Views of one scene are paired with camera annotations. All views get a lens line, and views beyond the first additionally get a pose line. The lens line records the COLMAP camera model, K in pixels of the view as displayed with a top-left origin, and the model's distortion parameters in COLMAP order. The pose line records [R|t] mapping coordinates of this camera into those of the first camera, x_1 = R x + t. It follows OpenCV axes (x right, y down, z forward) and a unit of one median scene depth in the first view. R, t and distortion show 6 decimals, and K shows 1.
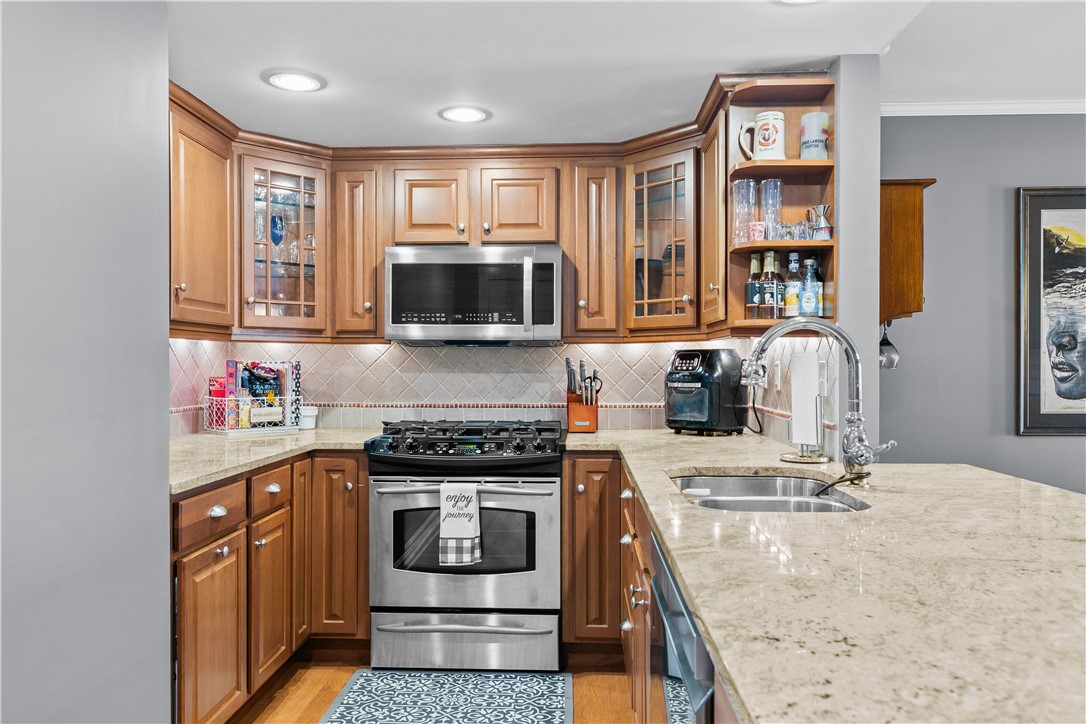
lens RADIAL K [[772.1, 0, 541.4], [0, 772.1, 364.6], [0, 0, 1]] dist [0.006164, -0.007021]
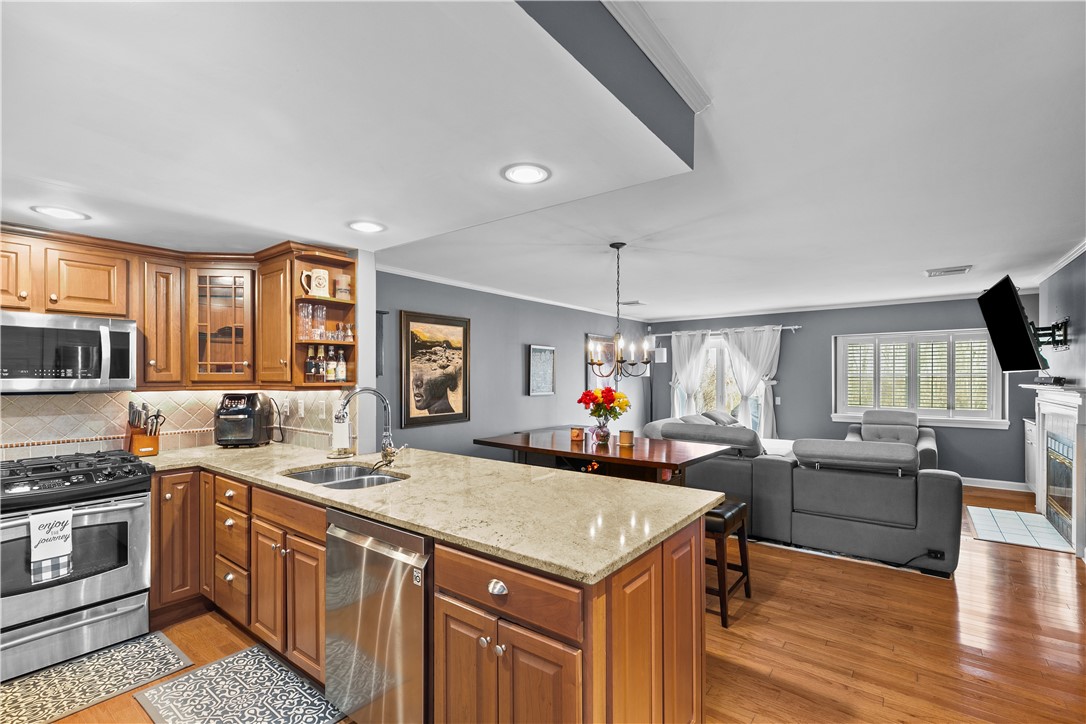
lens RADIAL K [[496.0, 0, 541.2], [0, 496.0, 369.5], [0, 0, 1]] dist [0.001978, 0.000013]
pose [[0.568110, 0.006846, 0.822924, -0.311391], [0.002136, 0.999950, -0.009793, -0.062603], [-0.822950, 0.007321, 0.568067, -0.083604]]
